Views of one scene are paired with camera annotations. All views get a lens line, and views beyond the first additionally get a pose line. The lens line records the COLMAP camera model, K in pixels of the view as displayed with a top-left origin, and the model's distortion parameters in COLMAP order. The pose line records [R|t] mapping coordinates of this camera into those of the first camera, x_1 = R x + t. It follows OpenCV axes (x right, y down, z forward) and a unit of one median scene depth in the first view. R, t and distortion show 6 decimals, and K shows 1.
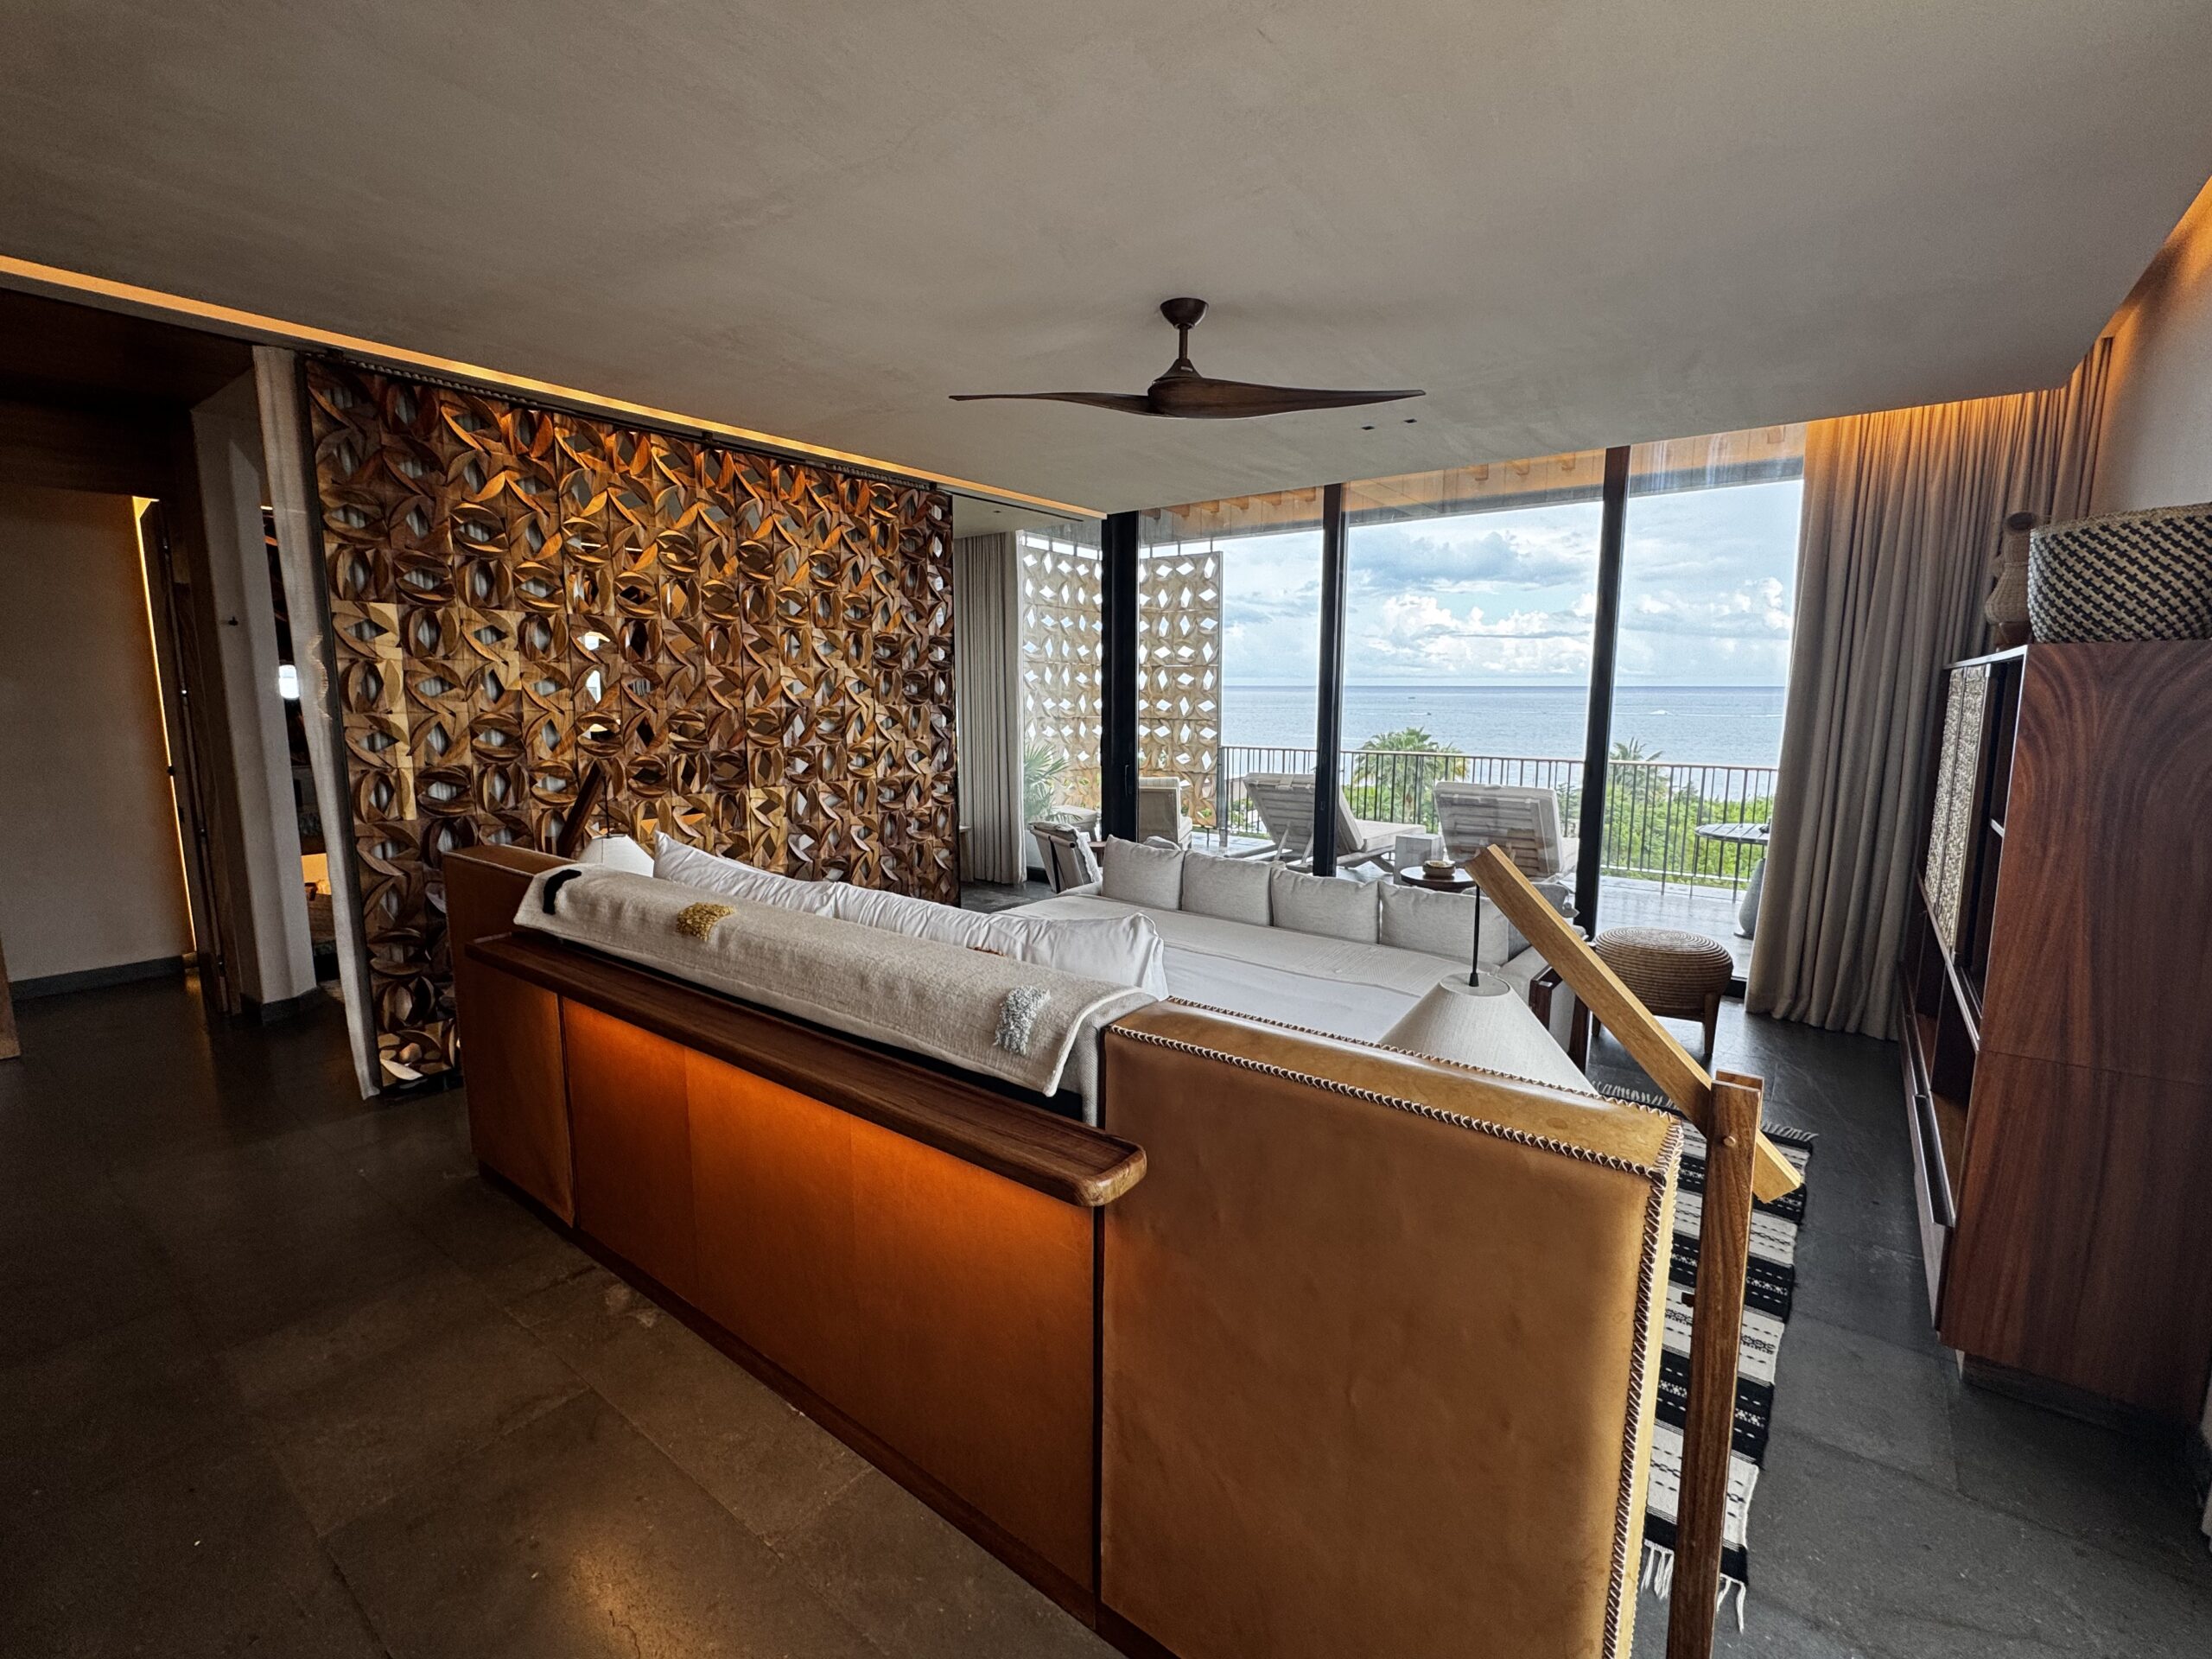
lens RADIAL K [[973.6, 0, 1101.7], [0, 973.6, 833.0], [0, 0, 1]] dist [-0.001419, 0.000147]
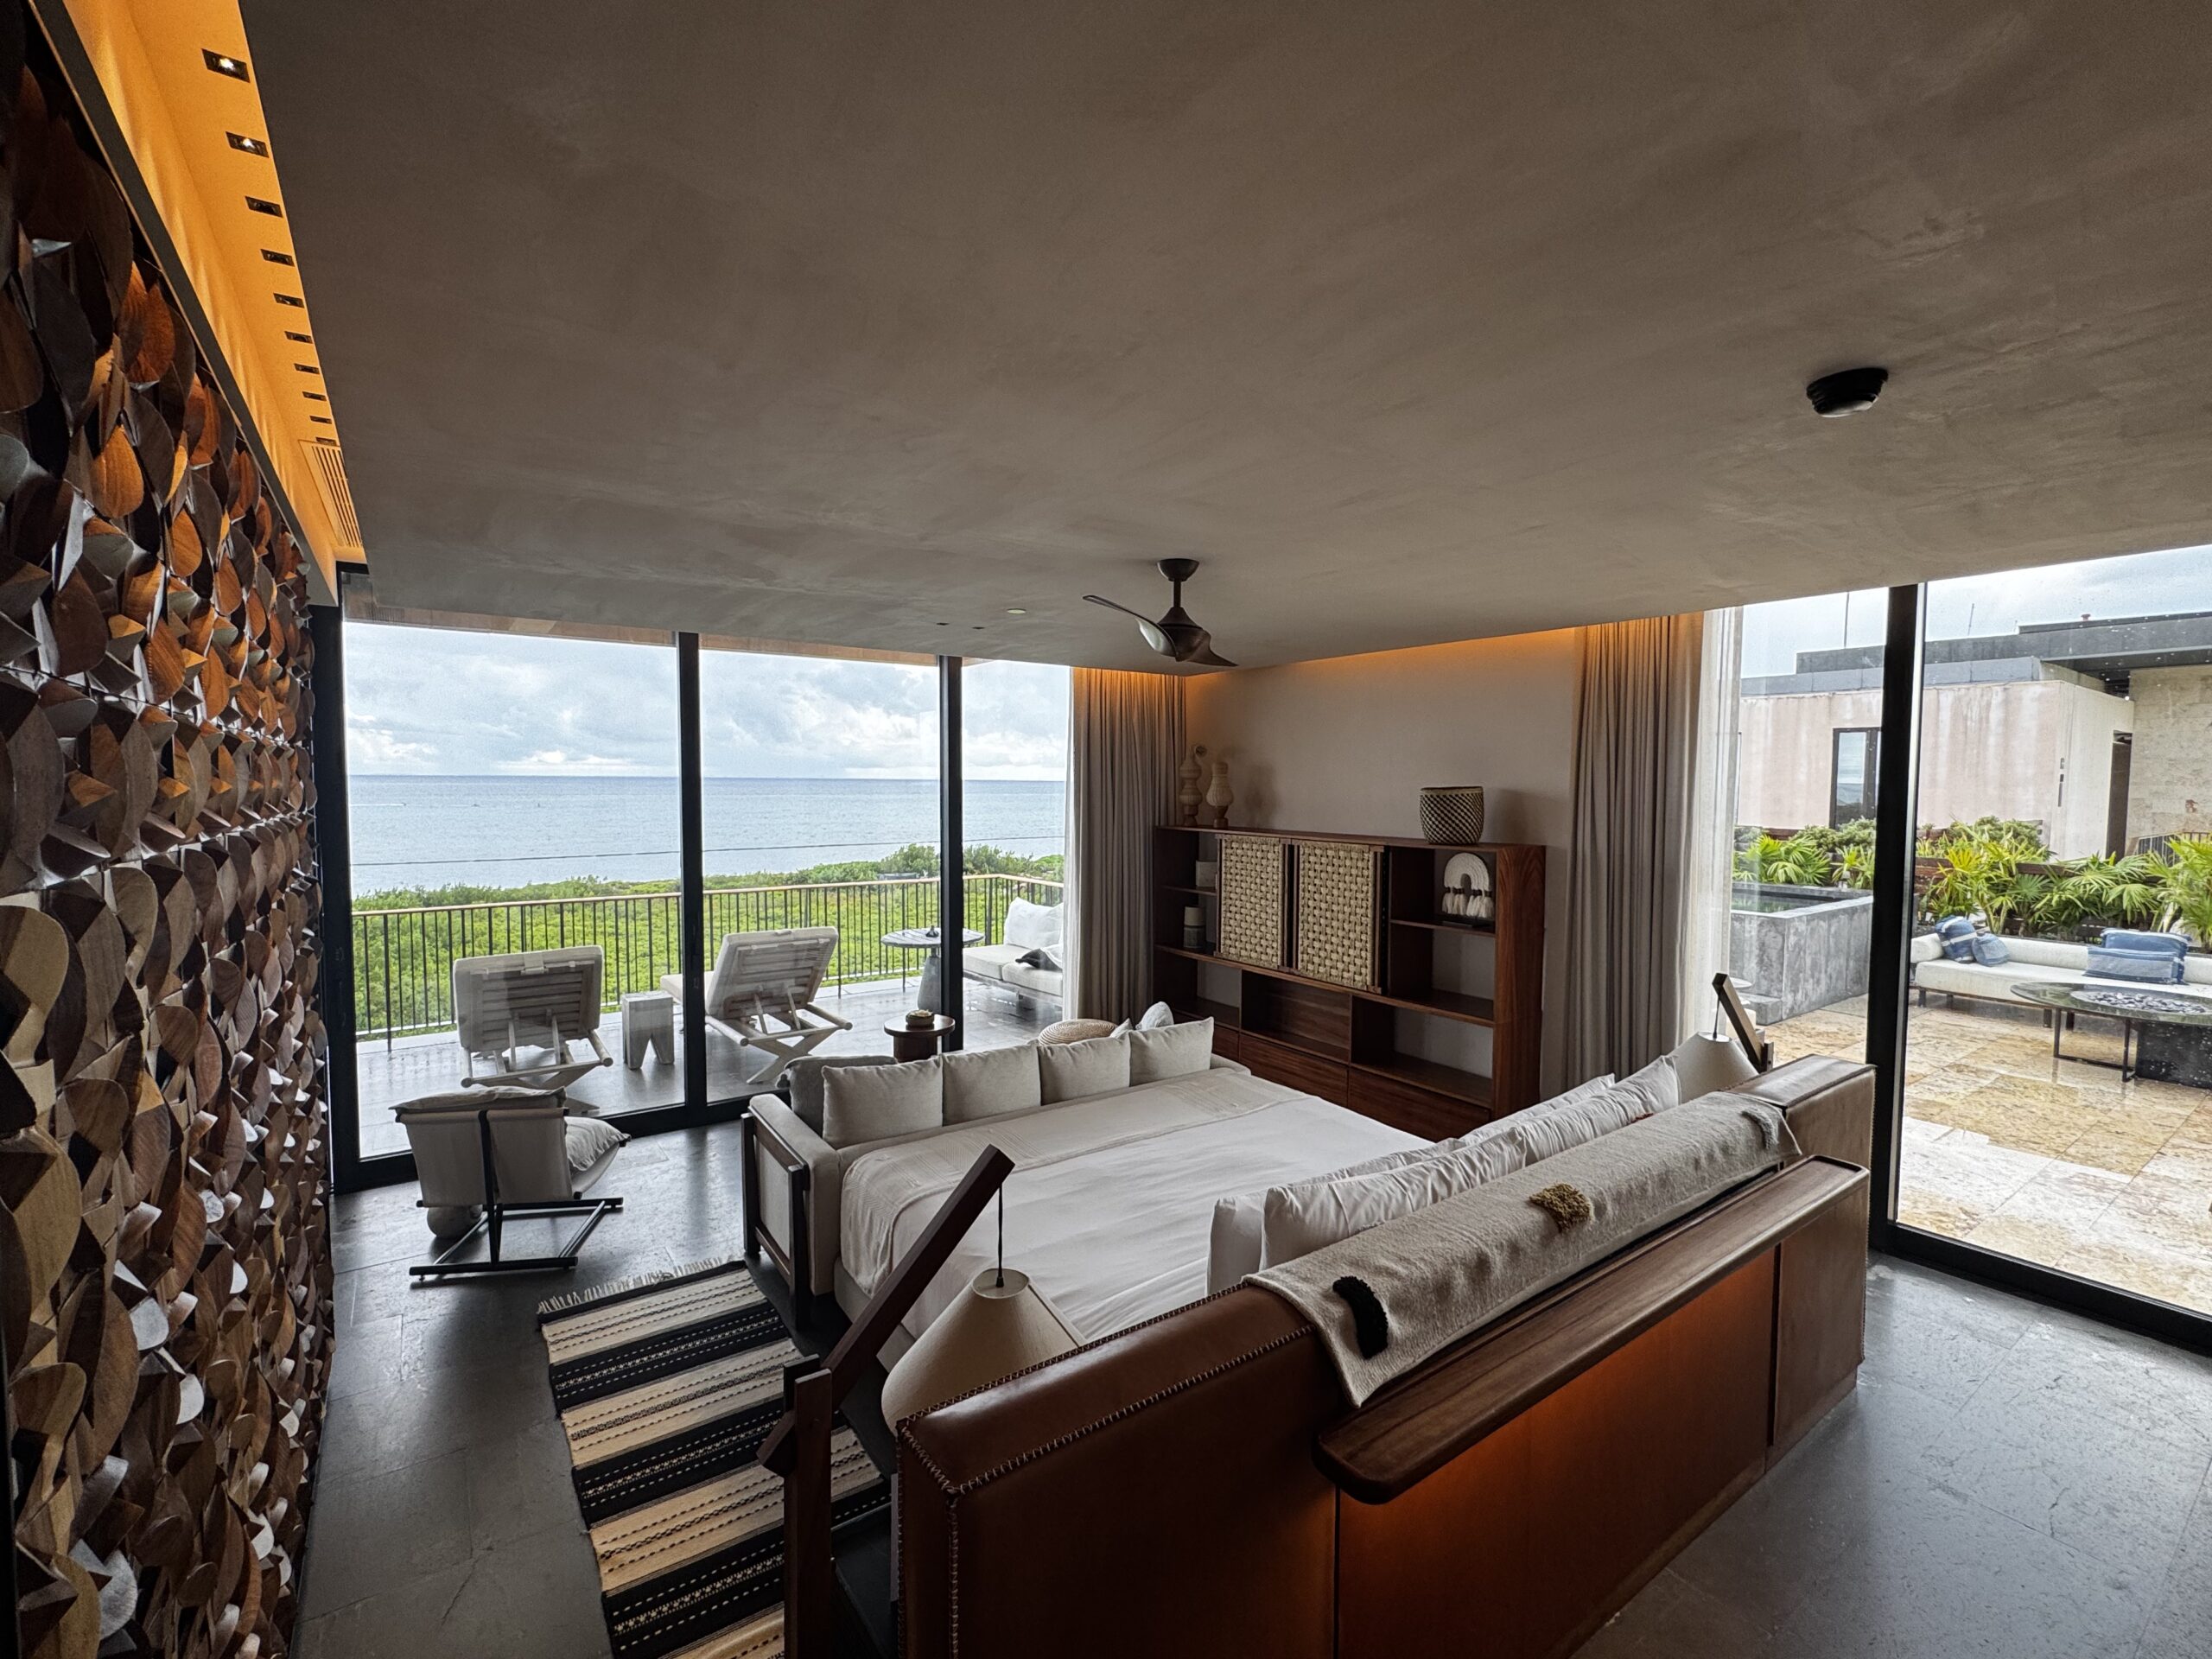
lens RADIAL K [[973.6, 0, 1102.0], [0, 973.6, 834.9], [0, 0, 1]] dist [-0.001419, 0.000147]
pose [[0.295595, -0.049177, 0.954047, -0.580484], [0.132904, 0.991079, 0.009908, -0.140588], [-0.946023, 0.123868, 0.299494, 0.437986]]
